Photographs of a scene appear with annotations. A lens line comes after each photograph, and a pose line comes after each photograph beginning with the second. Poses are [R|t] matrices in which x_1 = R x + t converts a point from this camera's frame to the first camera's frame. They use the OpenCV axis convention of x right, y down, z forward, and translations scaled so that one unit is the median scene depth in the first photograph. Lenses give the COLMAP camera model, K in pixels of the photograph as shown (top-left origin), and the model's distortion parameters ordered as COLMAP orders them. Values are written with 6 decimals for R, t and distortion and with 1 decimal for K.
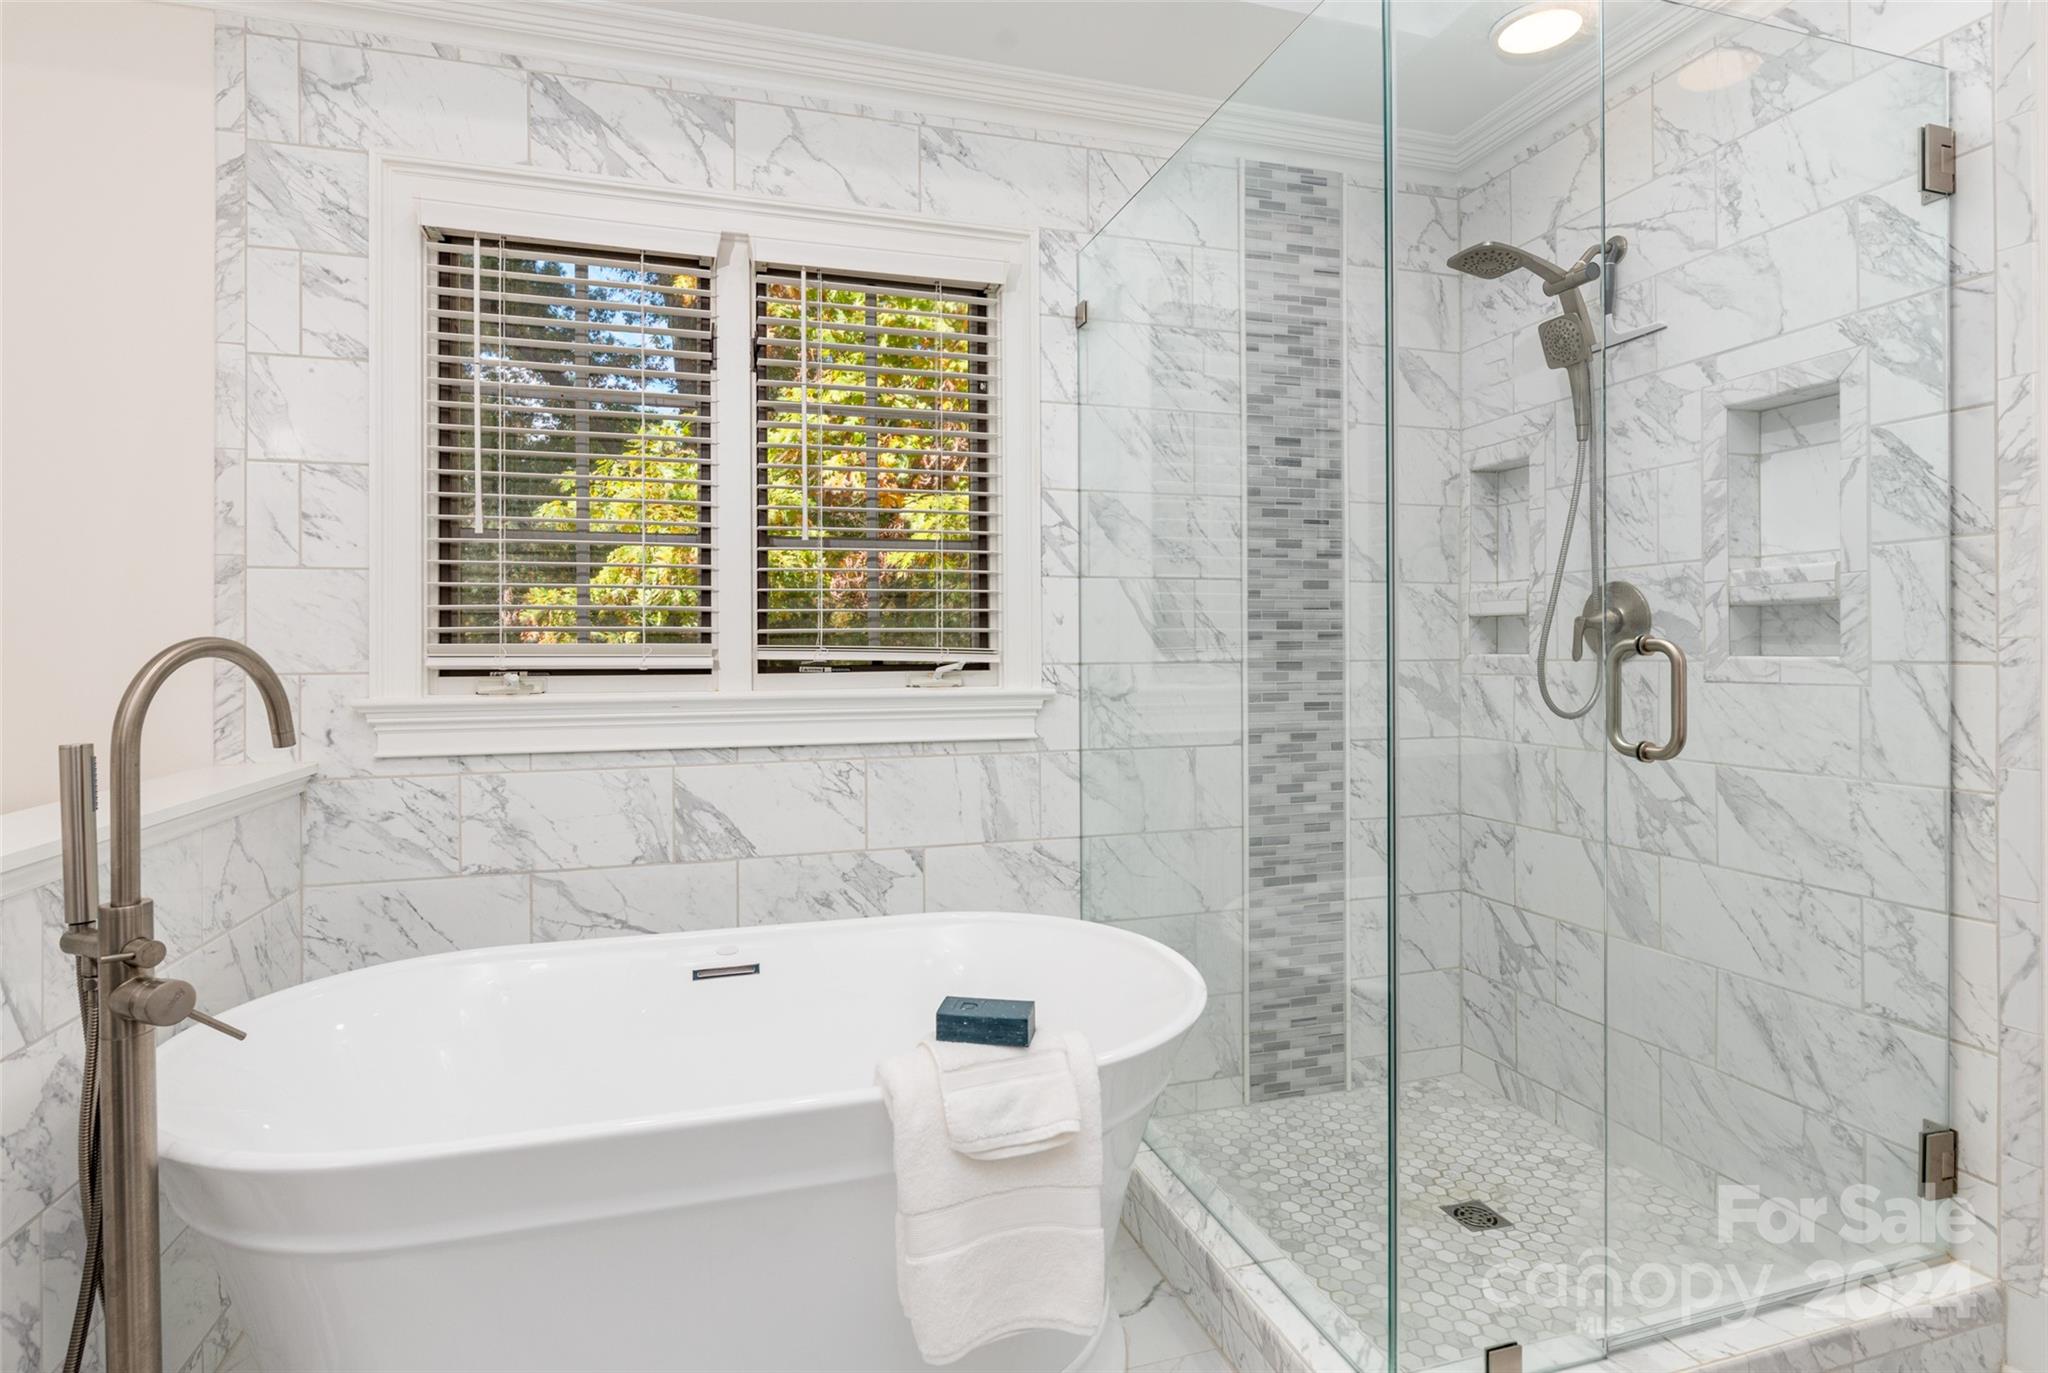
lens RADIAL K [[1054.1, 0, 1022.2], [0, 1054.1, 670.1], [0, 0, 1]] dist [-0.001384, -0.001418]
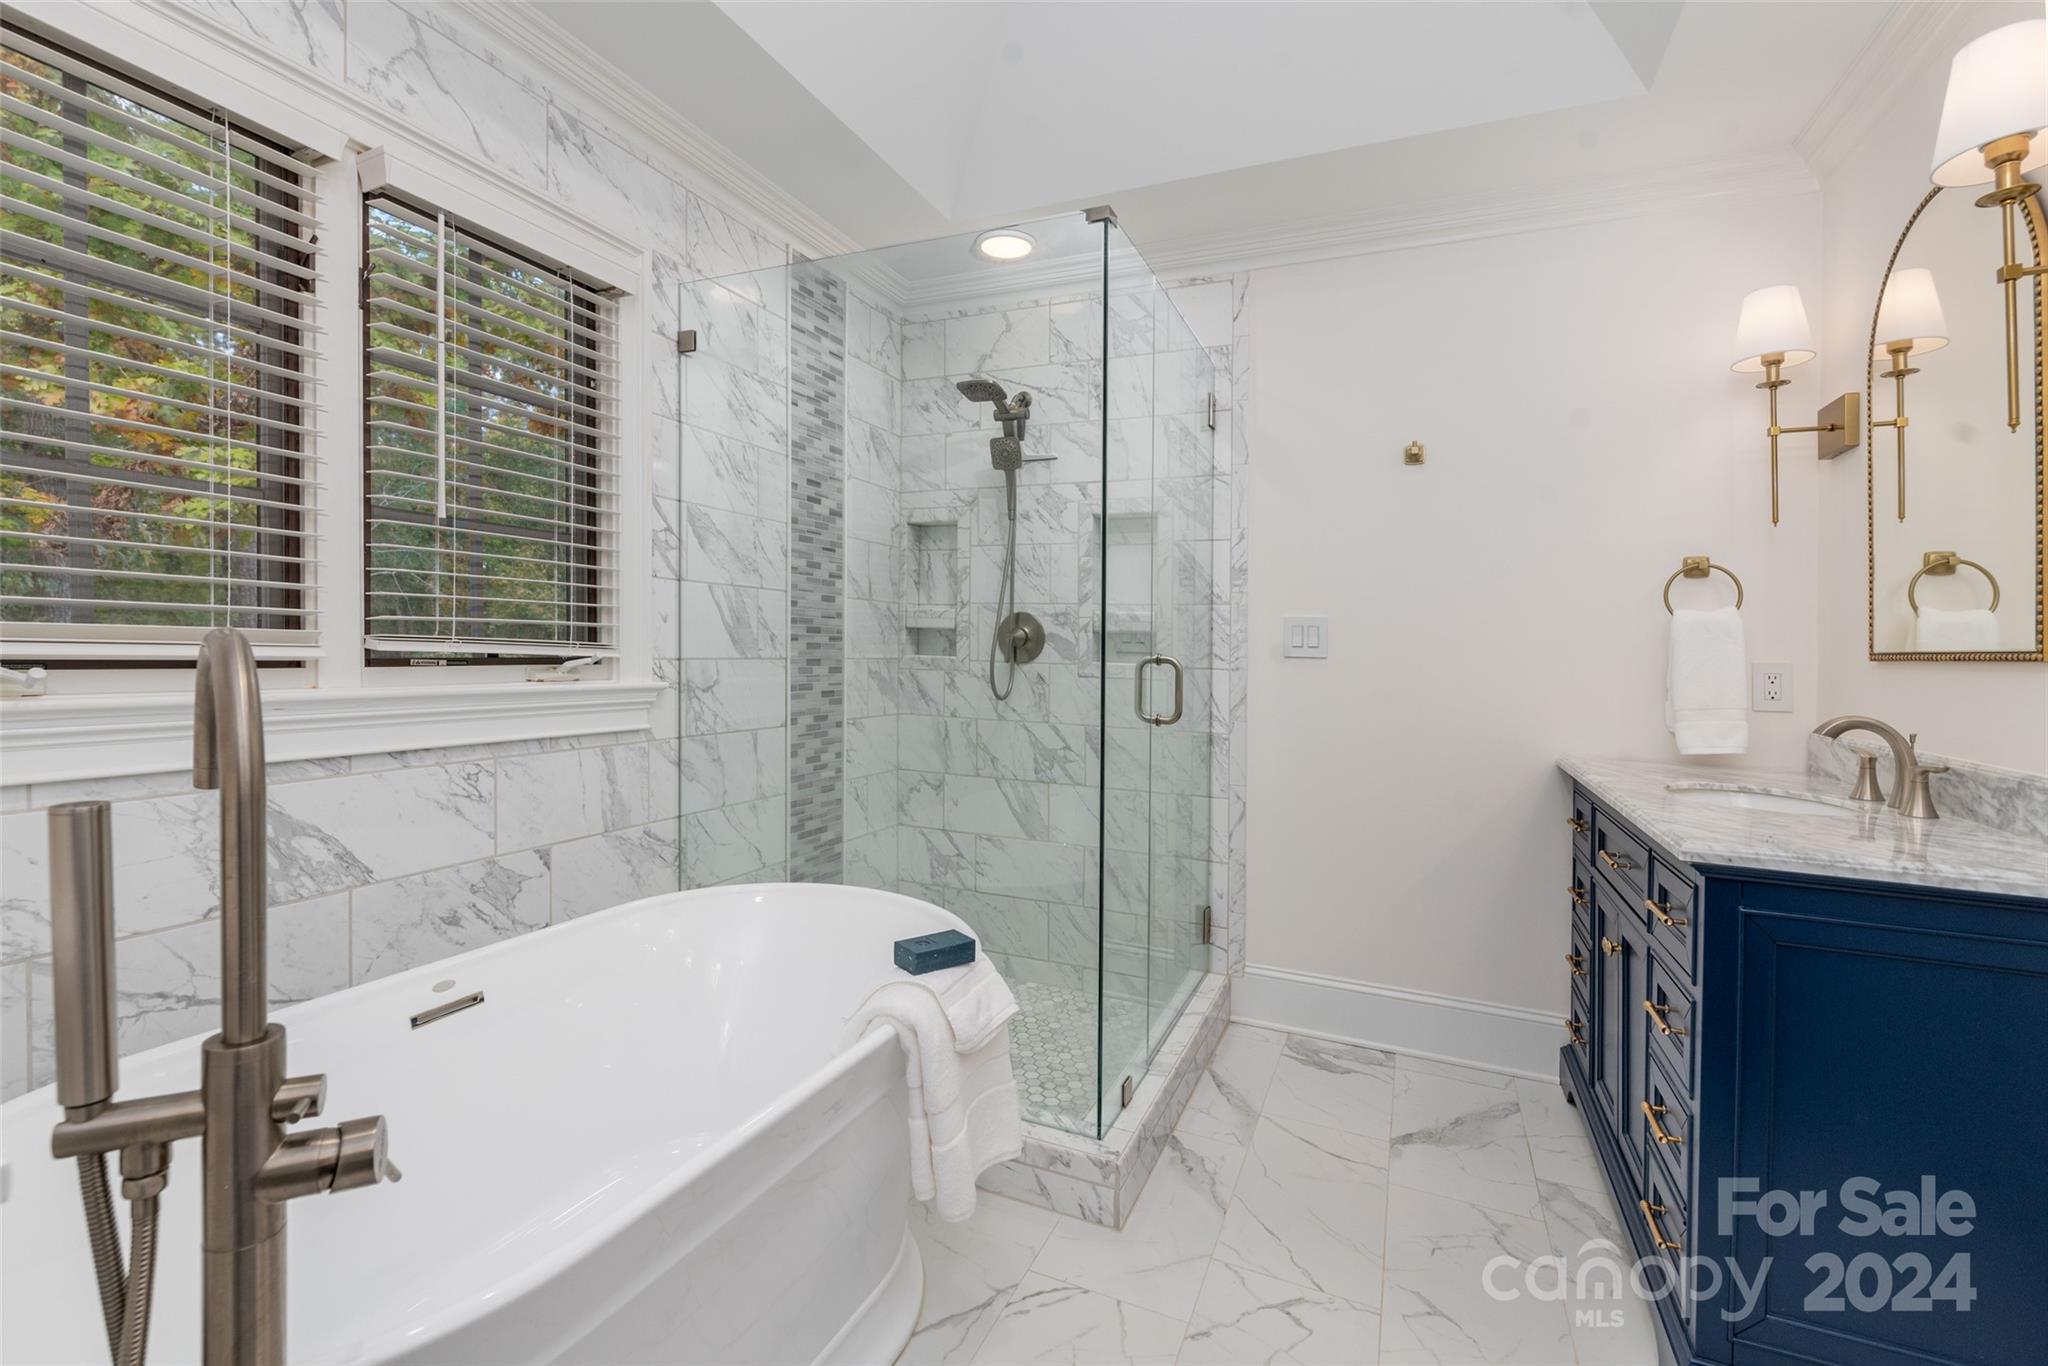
lens RADIAL K [[897.8, 0, 1024.8], [0, 897.8, 662.2], [0, 0, 1]] dist [0.000184, -0.000129]
pose [[0.650691, 0.011130, 0.759261, -0.420661], [-0.018146, 0.999835, 0.000894, -0.010081], [-0.759126, -0.014359, 0.650785, 0.118321]]
